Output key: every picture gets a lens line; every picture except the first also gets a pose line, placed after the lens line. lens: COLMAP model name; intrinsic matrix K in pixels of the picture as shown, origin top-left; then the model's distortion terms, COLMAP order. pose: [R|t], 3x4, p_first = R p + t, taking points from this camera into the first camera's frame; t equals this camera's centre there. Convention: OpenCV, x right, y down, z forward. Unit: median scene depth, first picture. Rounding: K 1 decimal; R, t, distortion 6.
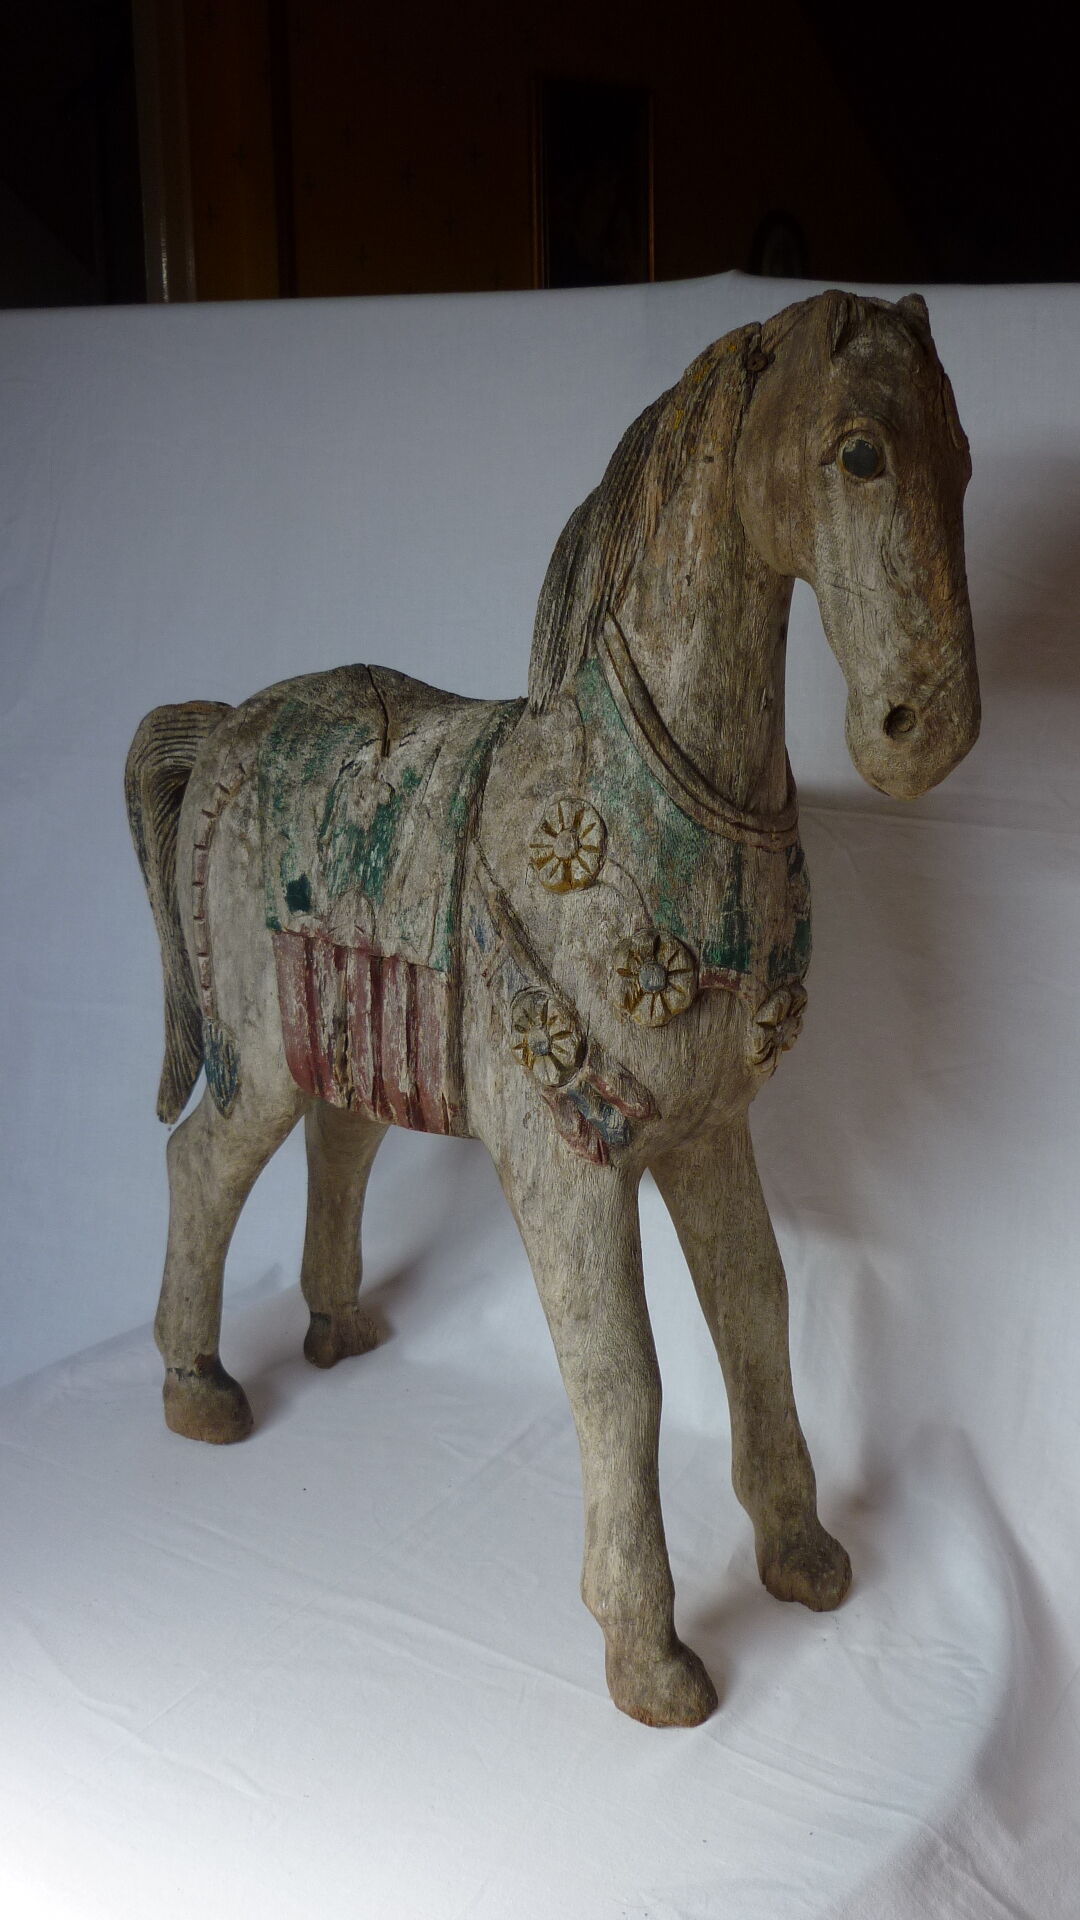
lens RADIAL K [[1929.3, 0, 540.0], [0, 1929.3, 960.0], [0, 0, 1]] dist [-0.120575, 0.224461]
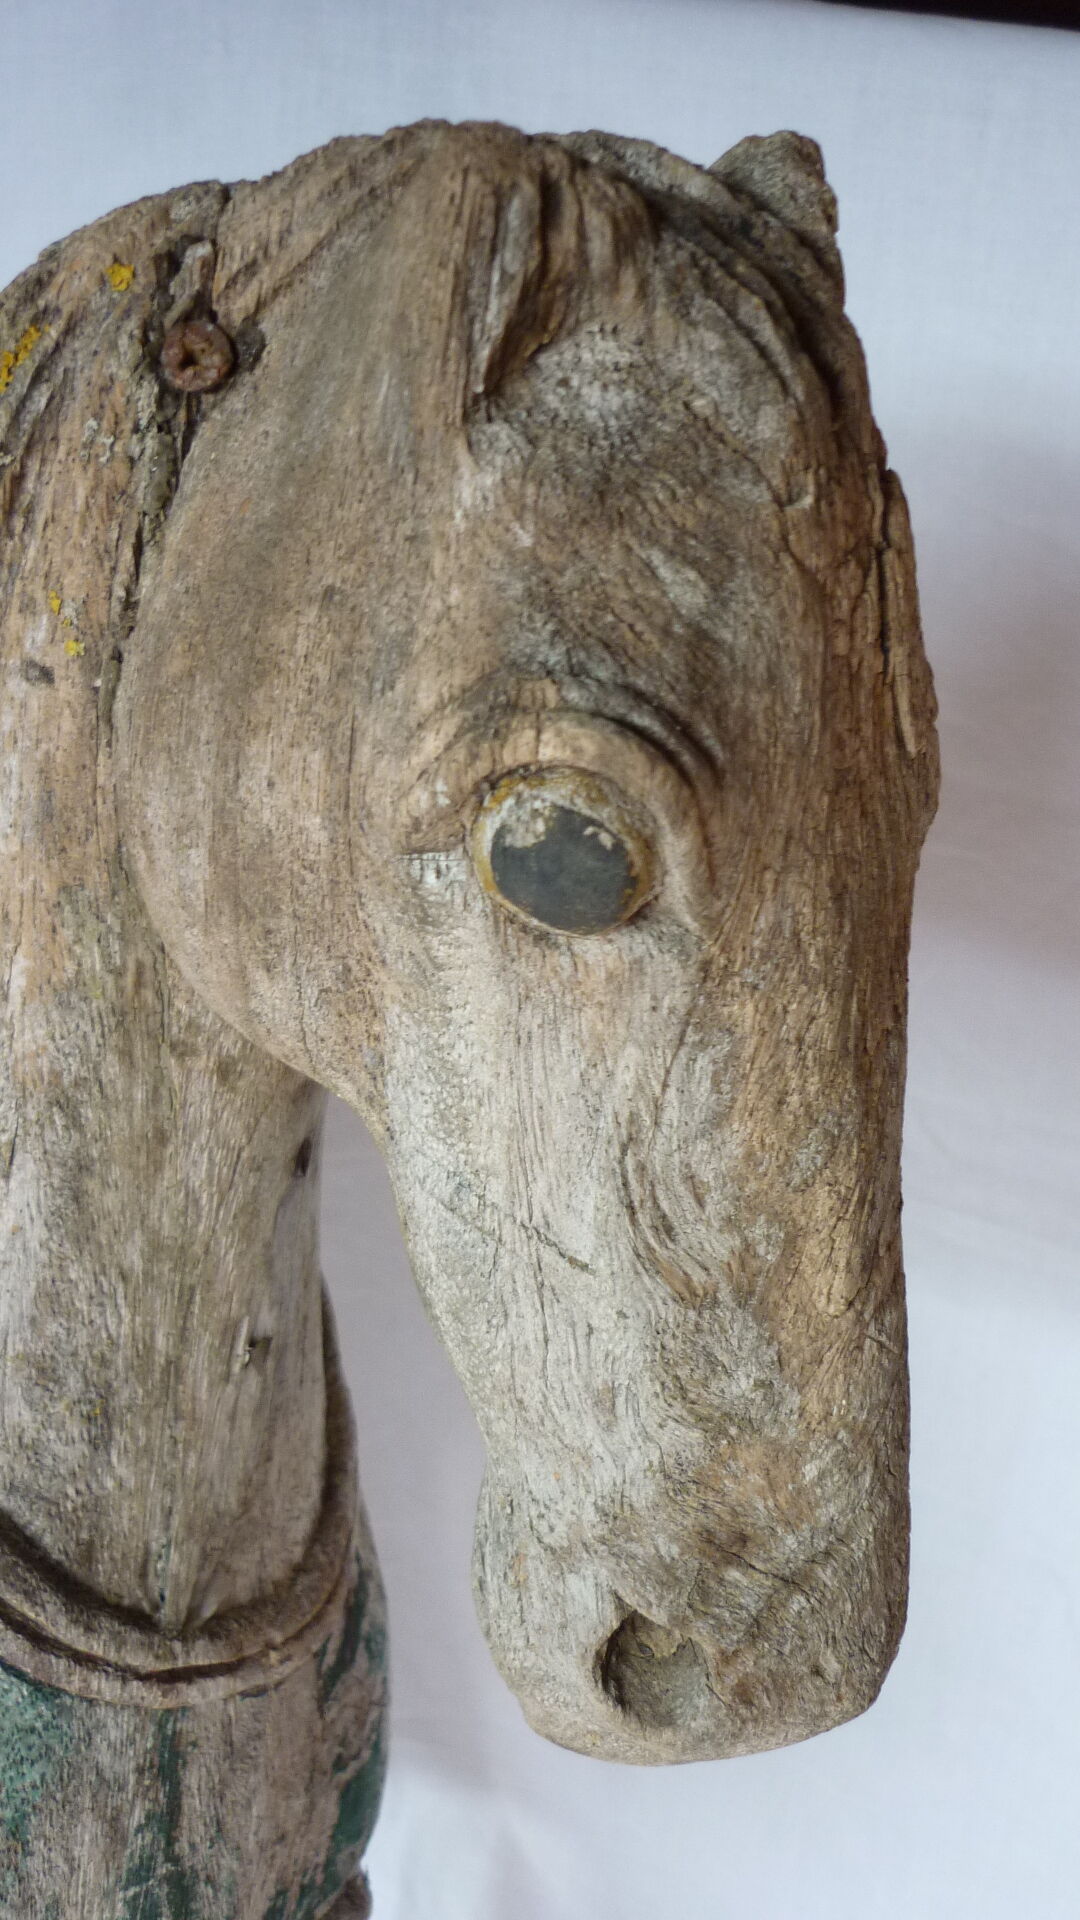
lens RADIAL K [[1942.2, 0, 544.2], [0, 1942.2, 967.4], [0, 0, 1]] dist [-0.108121, 0.165104]
pose [[0.984931, 0.010089, 0.172654, 0.110524], [-0.042472, 0.981836, 0.184915, -0.267810], [-0.167652, -0.189461, 0.967470, 0.683606]]
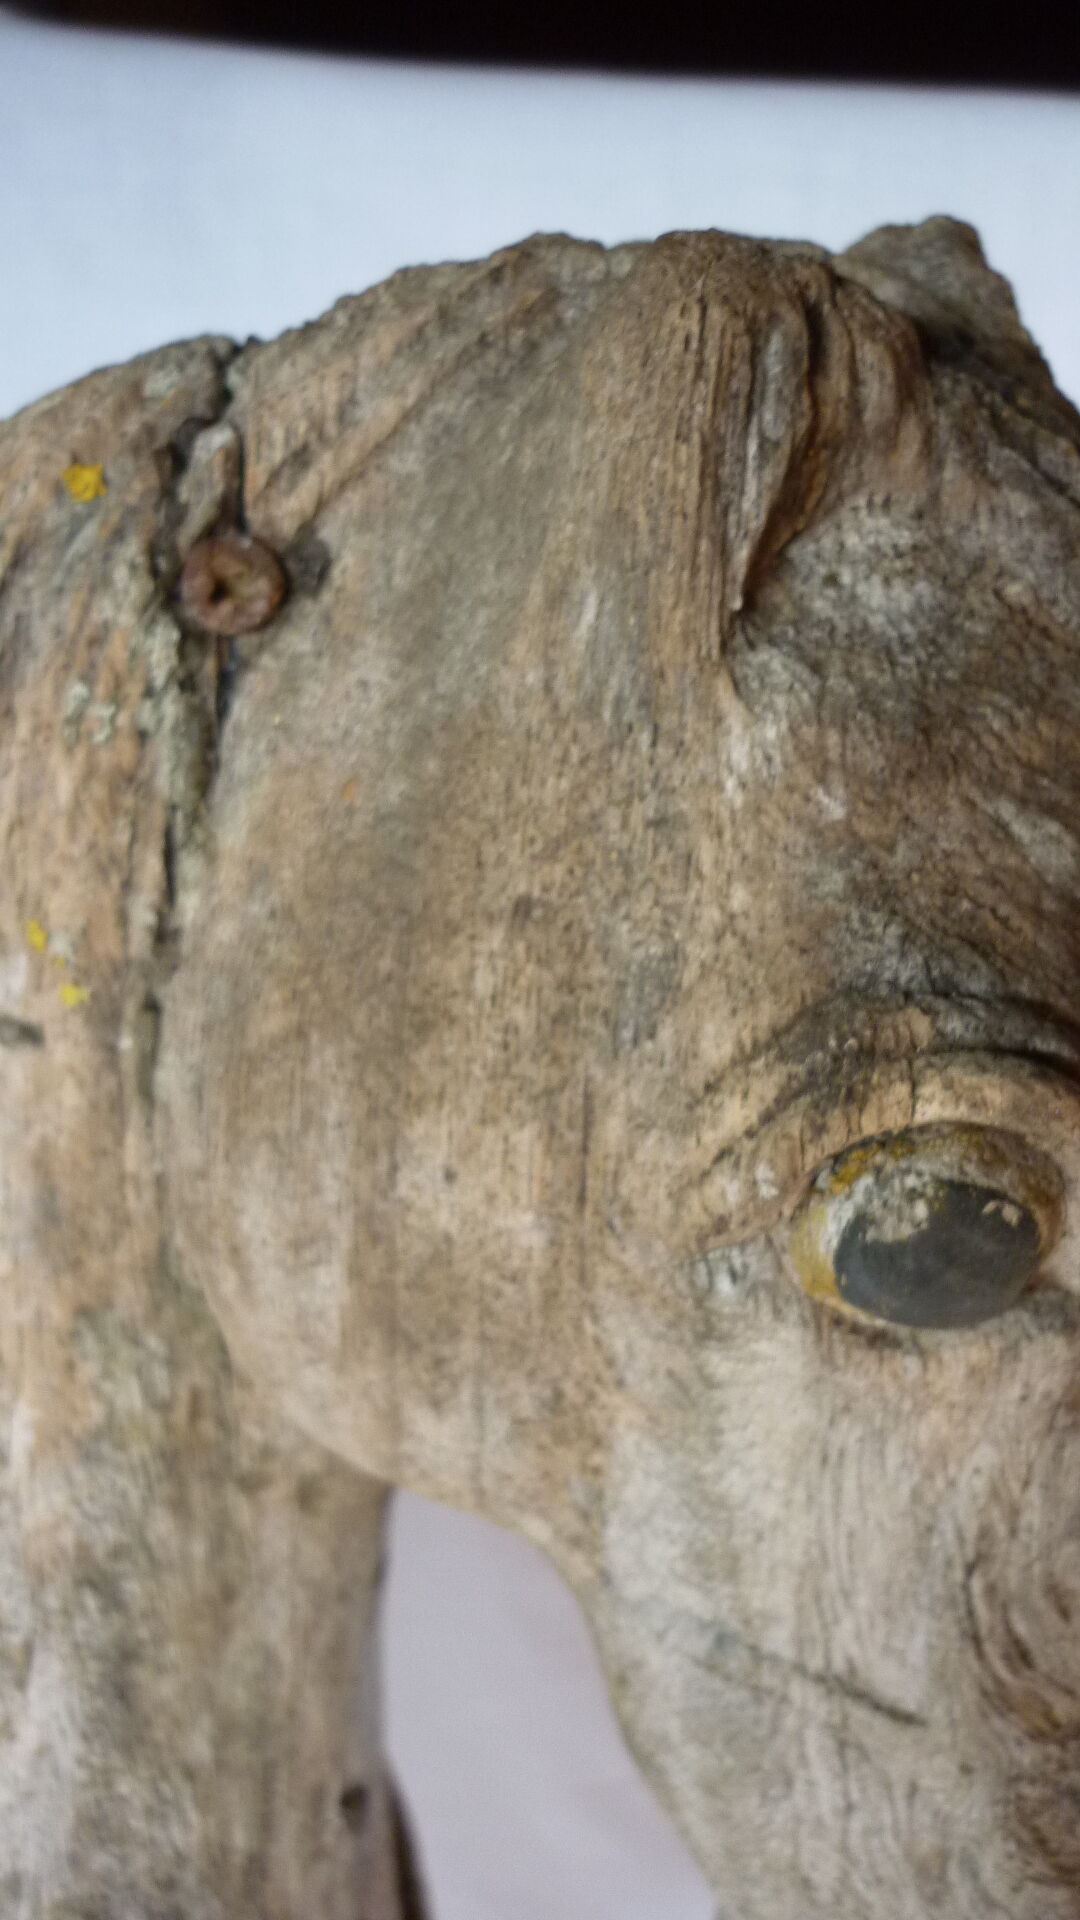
lens RADIAL K [[1929.3, 0, 540.0], [0, 1929.3, 960.0], [0, 0, 1]] dist [-0.120575, 0.224461]
pose [[0.931884, -0.122247, 0.341538, 0.069393], [0.076268, 0.986488, 0.144999, -0.287284], [-0.354649, -0.109074, 0.928616, 0.770499]]
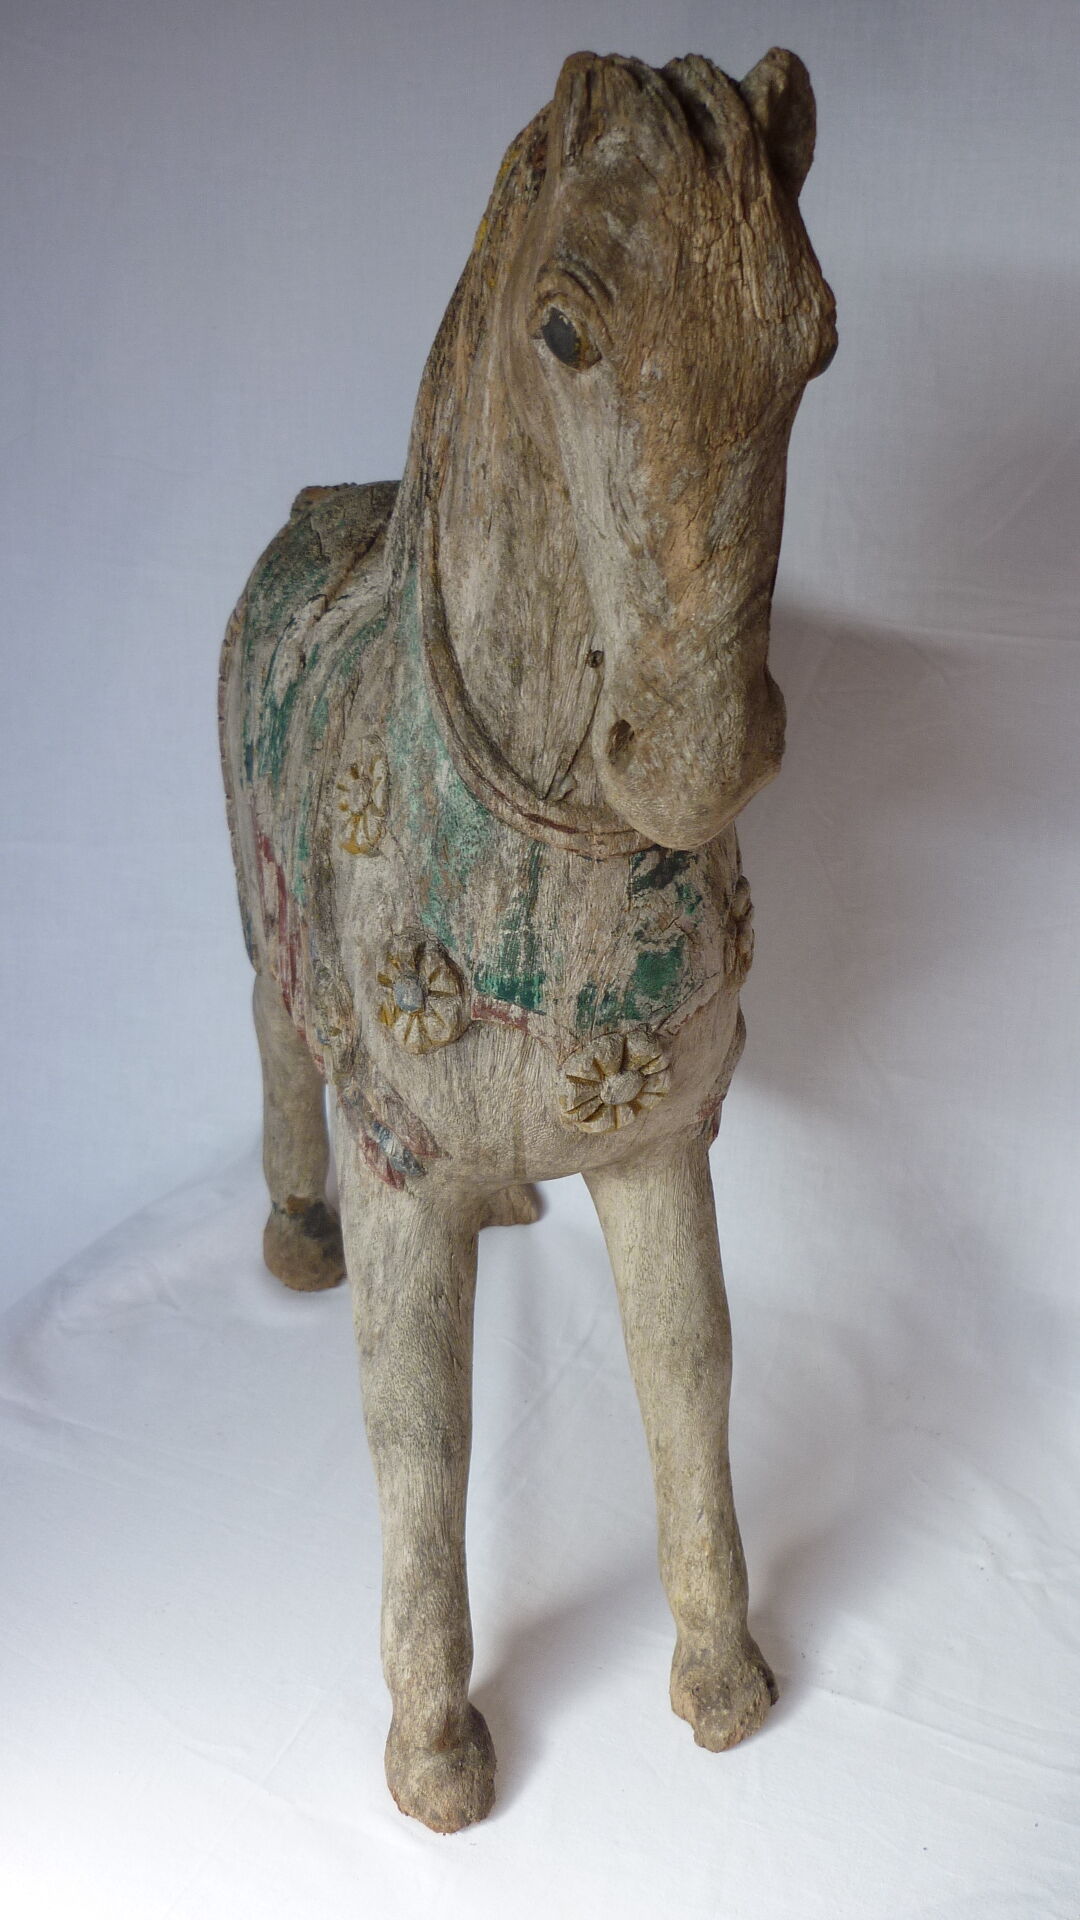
lens RADIAL K [[1929.3, 0, 540.0], [0, 1929.3, 960.0], [0, 0, 1]] dist [-0.120575, 0.224461]
pose [[0.859486, 0.226615, -0.458180, 0.453044], [-0.130758, 0.964005, 0.231511, -0.188526], [0.494151, -0.139070, 0.858181, 0.379263]]
